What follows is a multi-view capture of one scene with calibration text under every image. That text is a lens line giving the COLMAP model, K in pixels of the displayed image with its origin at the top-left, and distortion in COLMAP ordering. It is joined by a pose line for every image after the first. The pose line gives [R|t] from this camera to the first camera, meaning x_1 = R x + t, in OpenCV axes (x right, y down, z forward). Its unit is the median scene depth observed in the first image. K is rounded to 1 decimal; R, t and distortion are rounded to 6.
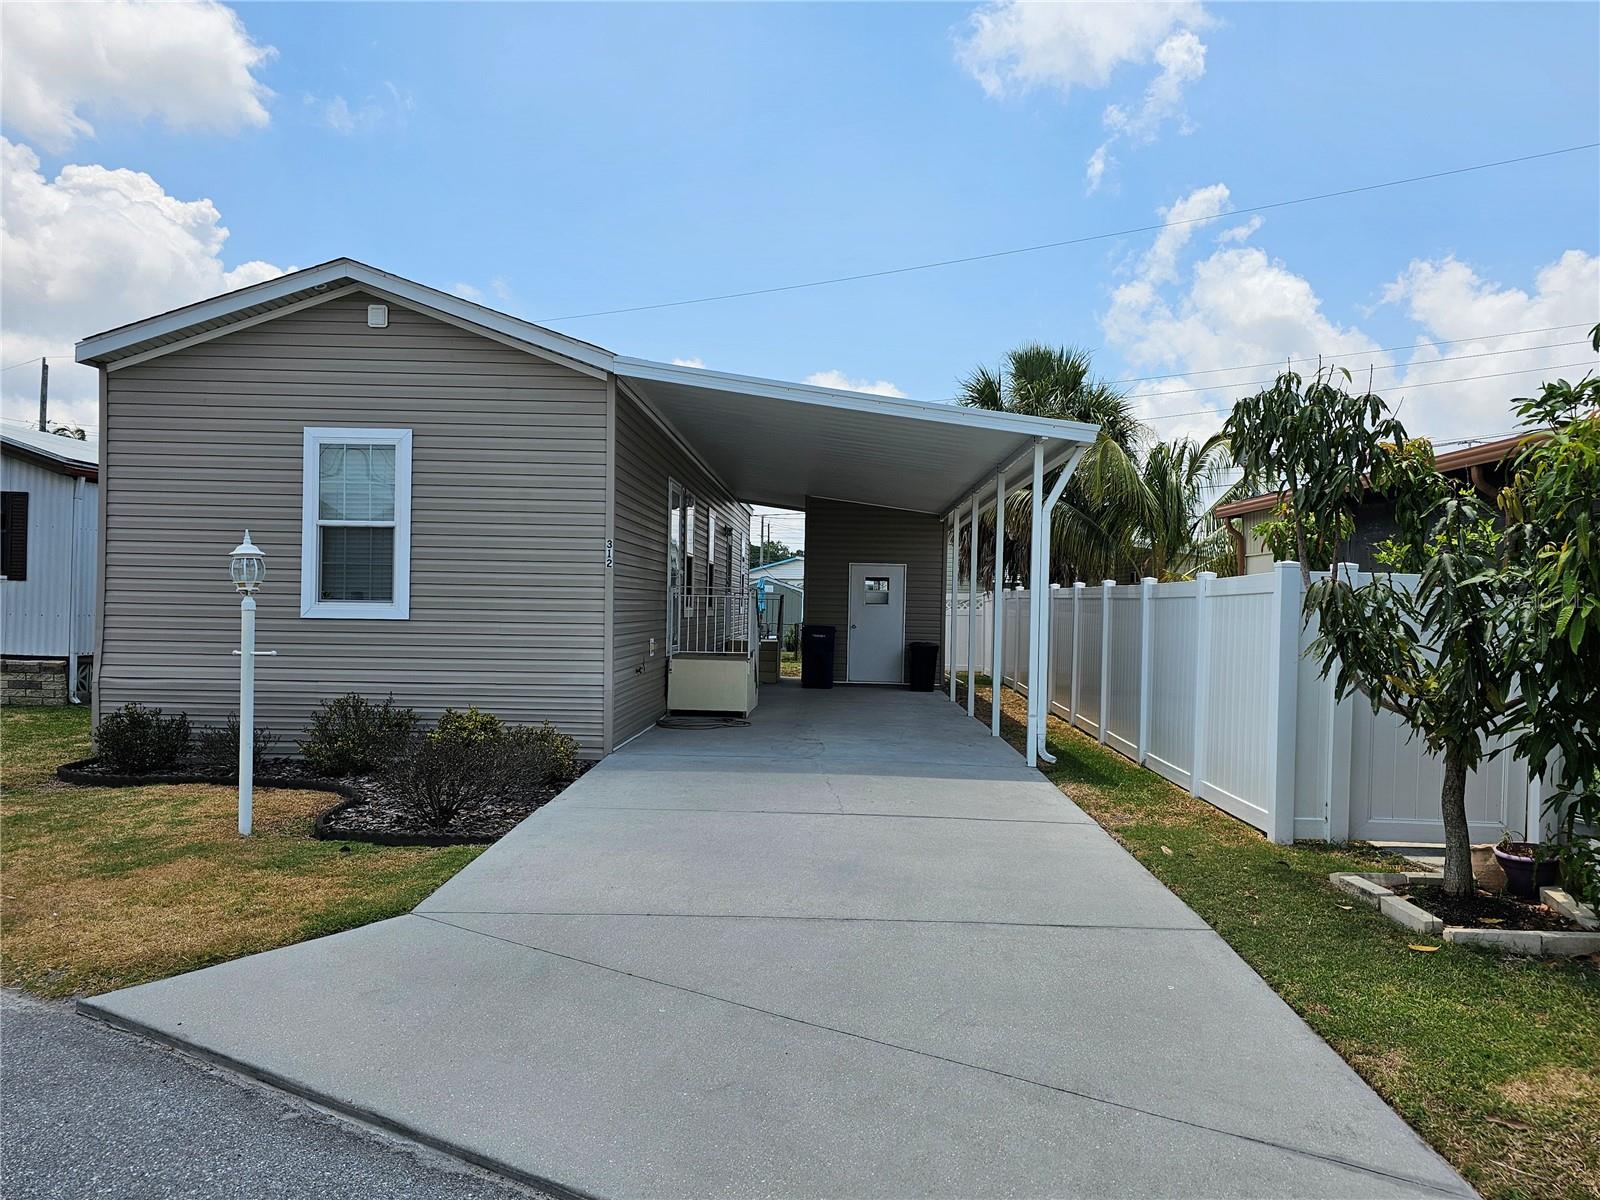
lens RADIAL K [[1198.7, 0, 814.2], [0, 1198.7, 627.1], [0, 0, 1]] dist [0.116085, -0.219783]
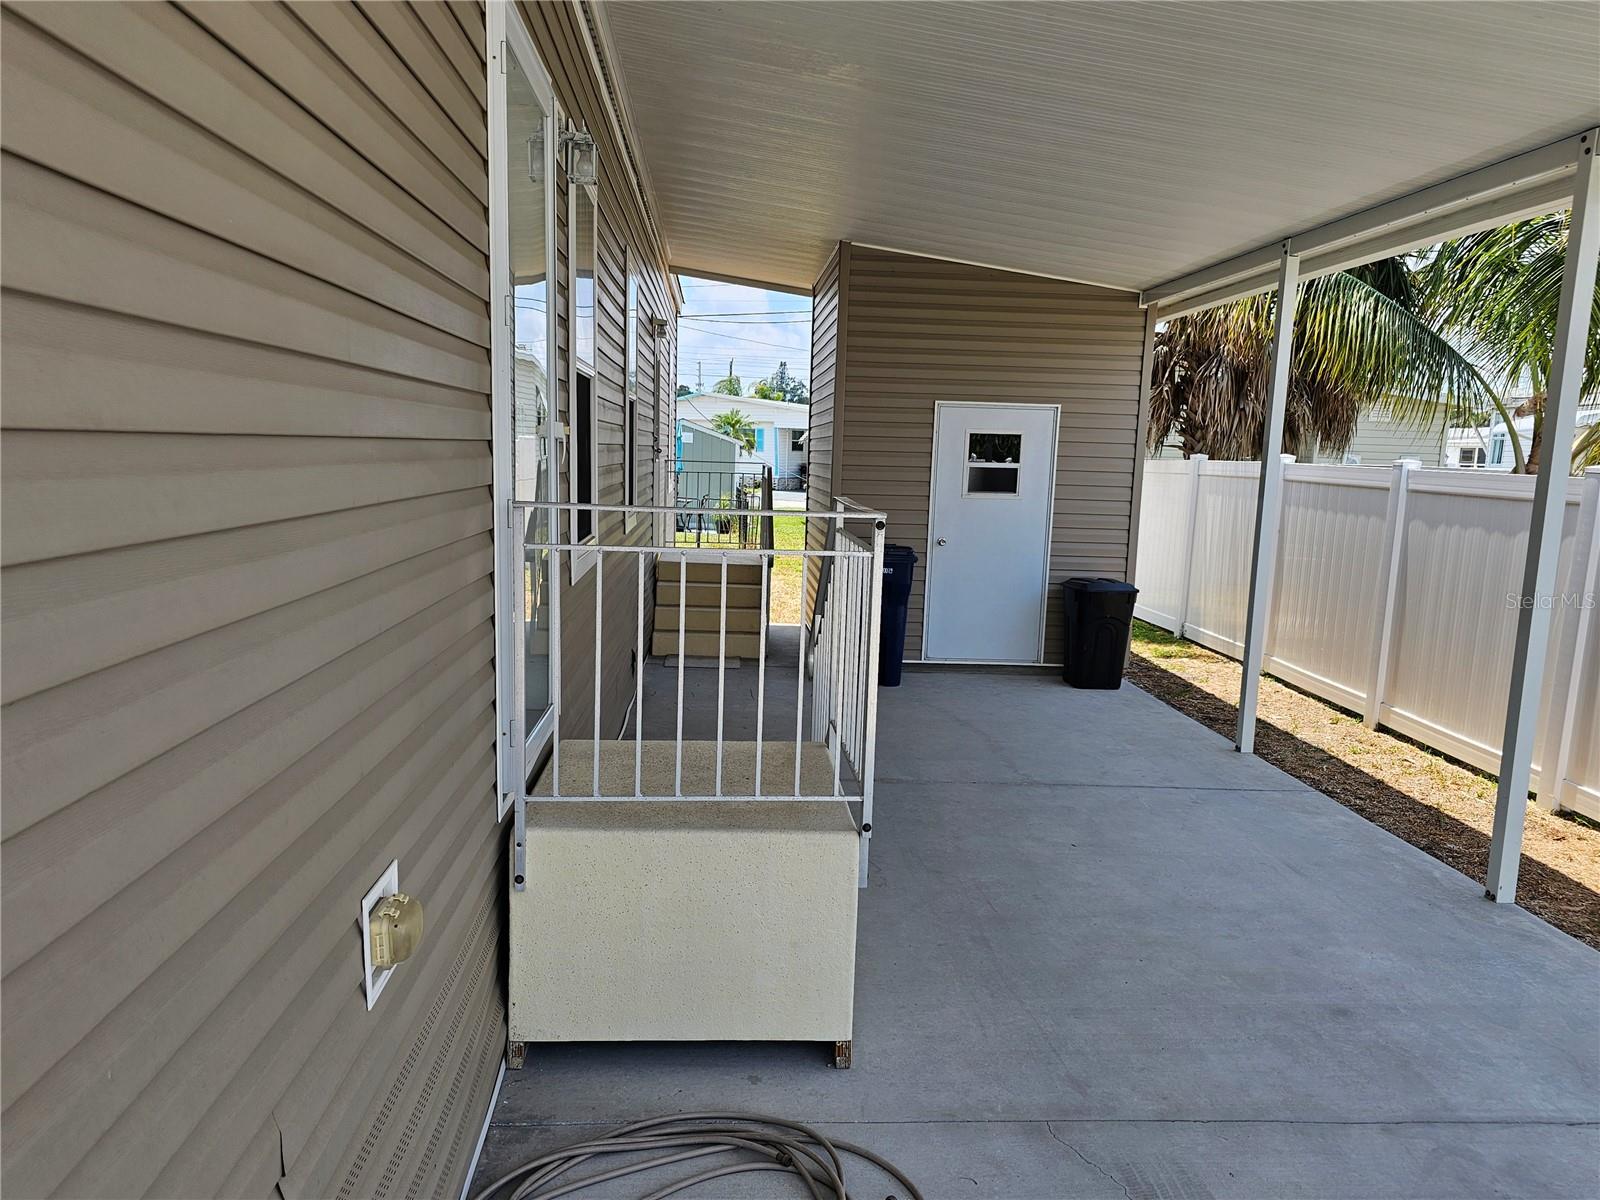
lens RADIAL K [[1198.7, 0, 814.2], [0, 1198.7, 627.1], [0, 0, 1]] dist [0.116085, -0.219783]
pose [[0.995660, -0.006742, 0.092817, -0.110906], [-0.005504, 0.991359, 0.131063, -0.052525], [-0.092898, -0.131005, 0.987020, 1.012496]]
